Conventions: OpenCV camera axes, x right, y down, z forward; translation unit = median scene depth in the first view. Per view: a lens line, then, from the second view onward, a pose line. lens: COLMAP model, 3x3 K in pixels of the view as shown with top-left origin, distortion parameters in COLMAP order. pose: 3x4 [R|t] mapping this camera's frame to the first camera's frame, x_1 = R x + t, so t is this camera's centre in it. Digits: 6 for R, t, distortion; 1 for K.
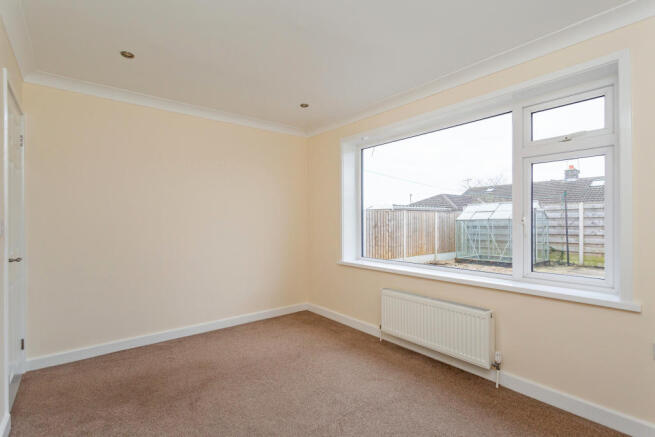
lens RADIAL K [[305.5, 0, 325.1], [0, 305.5, 220.2], [0, 0, 1]] dist [-0.000171, 0.000288]
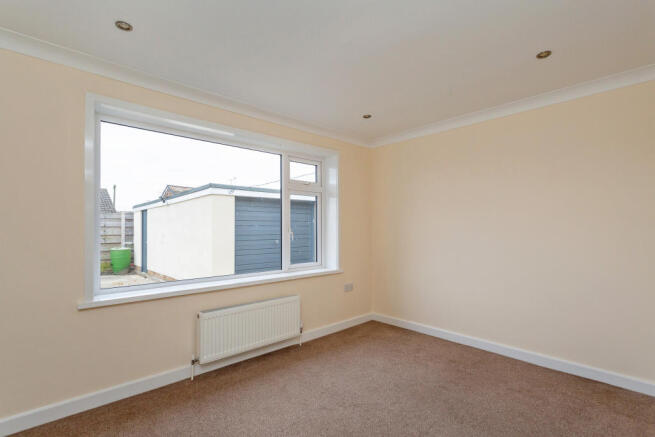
lens RADIAL K [[305.5, 0, 325.1], [0, 305.5, 220.2], [0, 0, 1]] dist [-0.000171, 0.000288]
pose [[-0.048020, 0.027745, 0.998461, -0.799022], [-0.003989, 0.999601, -0.027968, -0.010217], [-0.998838, -0.005325, -0.047890, 0.832866]]
